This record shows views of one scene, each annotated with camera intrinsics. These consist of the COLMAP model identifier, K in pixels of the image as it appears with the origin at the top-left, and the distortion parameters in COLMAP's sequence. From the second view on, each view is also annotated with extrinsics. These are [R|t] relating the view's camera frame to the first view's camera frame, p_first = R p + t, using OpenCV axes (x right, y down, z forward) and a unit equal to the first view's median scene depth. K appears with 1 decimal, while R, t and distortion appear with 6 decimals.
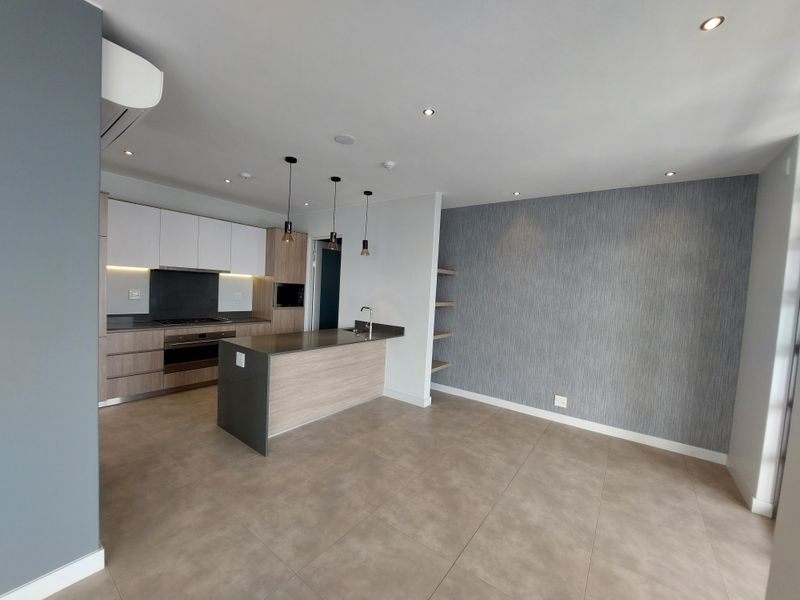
lens RADIAL K [[319.3, 0, 385.4], [0, 319.3, 302.5], [0, 0, 1]] dist [-0.009181, -0.000164]
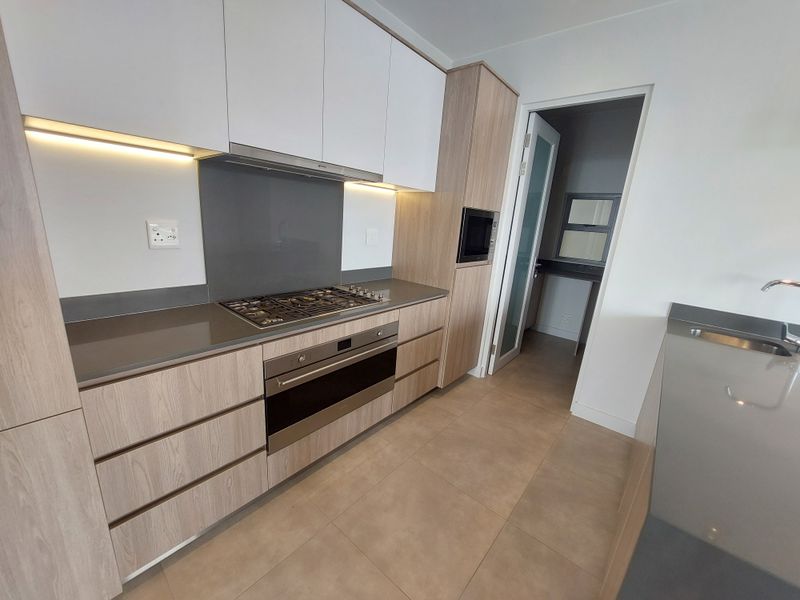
lens RADIAL K [[319.3, 0, 385.4], [0, 319.3, 302.5], [0, 0, 1]] dist [-0.009181, -0.000164]
pose [[0.997610, 0.031911, -0.061286, -0.533019], [-0.018654, 0.978414, 0.205811, -0.027749], [0.066531, -0.204176, 0.976671, 0.672454]]
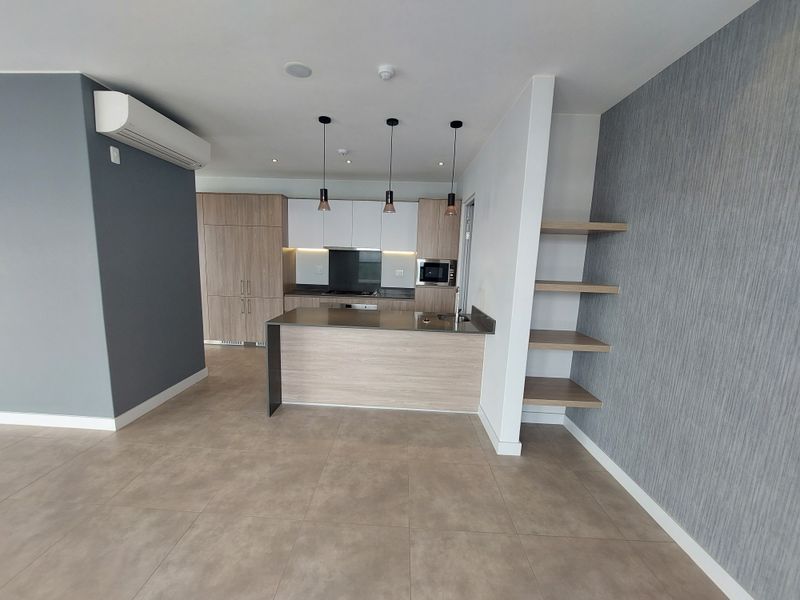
lens RADIAL K [[319.3, 0, 385.4], [0, 319.3, 302.5], [0, 0, 1]] dist [-0.009181, -0.000164]
pose [[0.579589, 0.081542, -0.810819, 0.459767], [-0.041210, 0.996641, 0.070772, 0.005058], [0.813866, -0.007605, 0.581003, 0.464061]]
